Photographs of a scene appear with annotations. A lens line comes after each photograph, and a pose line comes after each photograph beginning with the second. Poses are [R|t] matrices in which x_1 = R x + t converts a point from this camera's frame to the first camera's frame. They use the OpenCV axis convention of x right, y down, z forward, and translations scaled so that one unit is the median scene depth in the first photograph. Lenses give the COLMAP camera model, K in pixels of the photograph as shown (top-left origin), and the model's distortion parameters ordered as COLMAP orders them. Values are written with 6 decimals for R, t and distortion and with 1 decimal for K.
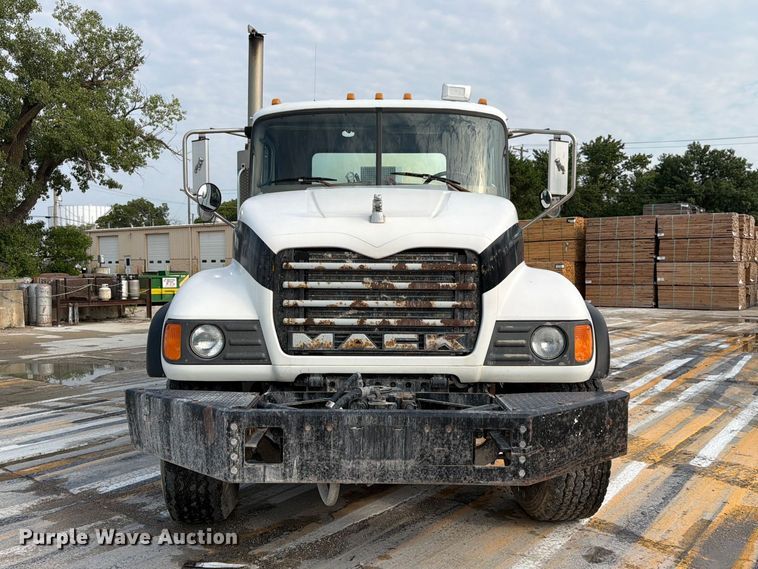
lens RADIAL K [[728.9, 0, 379.3], [0, 728.9, 289.5], [0, 0, 1]] dist [0.015002, 0.000000]
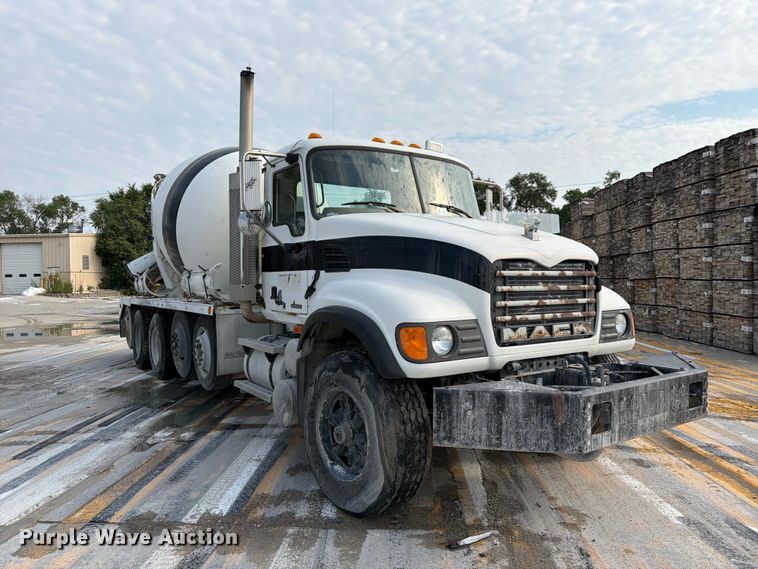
lens RADIAL K [[552.4, 0, 376.9], [0, 552.4, 260.8], [0, 0, 1]] dist [0.030339, -0.015419]
pose [[0.825274, 0.007944, 0.564676, -0.819274], [0.029990, 0.997874, -0.057868, -0.005987], [-0.563935, 0.064692, 0.823281, 0.349520]]
